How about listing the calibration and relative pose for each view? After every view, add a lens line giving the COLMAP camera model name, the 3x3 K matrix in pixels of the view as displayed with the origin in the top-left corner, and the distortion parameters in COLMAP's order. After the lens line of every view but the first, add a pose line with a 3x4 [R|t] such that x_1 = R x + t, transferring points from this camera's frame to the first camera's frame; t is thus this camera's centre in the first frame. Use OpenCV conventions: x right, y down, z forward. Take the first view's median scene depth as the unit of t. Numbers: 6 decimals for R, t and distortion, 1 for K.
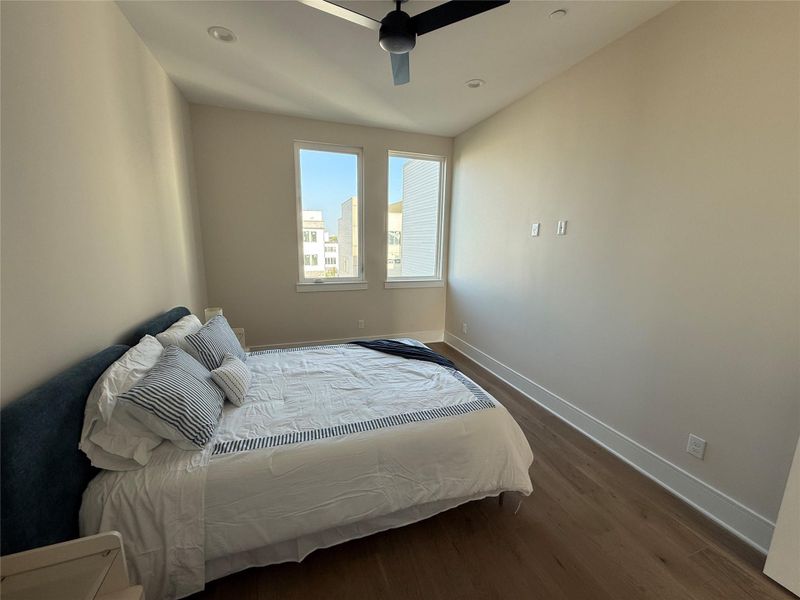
lens RADIAL K [[321.1, 0, 396.2], [0, 321.1, 298.3], [0, 0, 1]] dist [-0.001025, -0.000246]
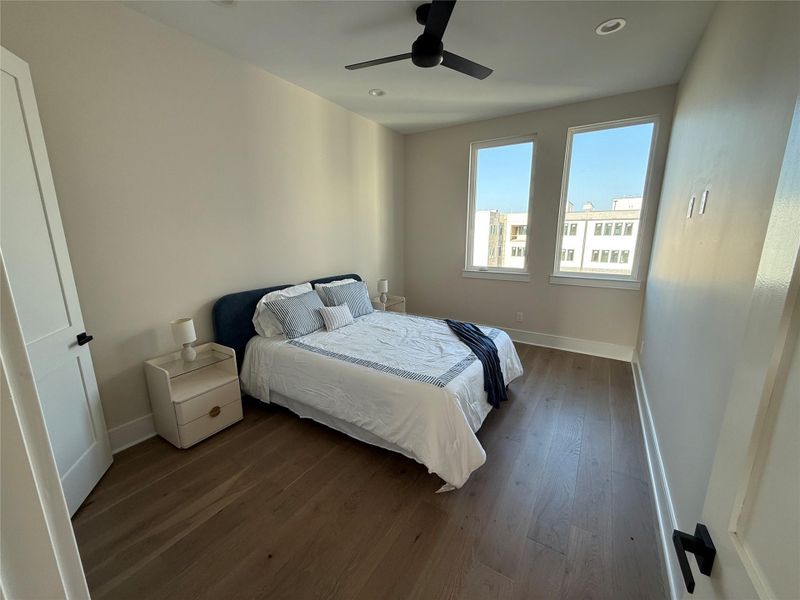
lens RADIAL K [[318.9, 0, 397.9], [0, 318.9, 299.5], [0, 0, 1]] dist [-0.001134, -0.000404]
pose [[0.624818, 0.143524, -0.767465, 0.760664], [-0.127356, 0.988529, 0.081180, -0.005770], [0.770313, 0.047019, 0.635930, 0.174272]]
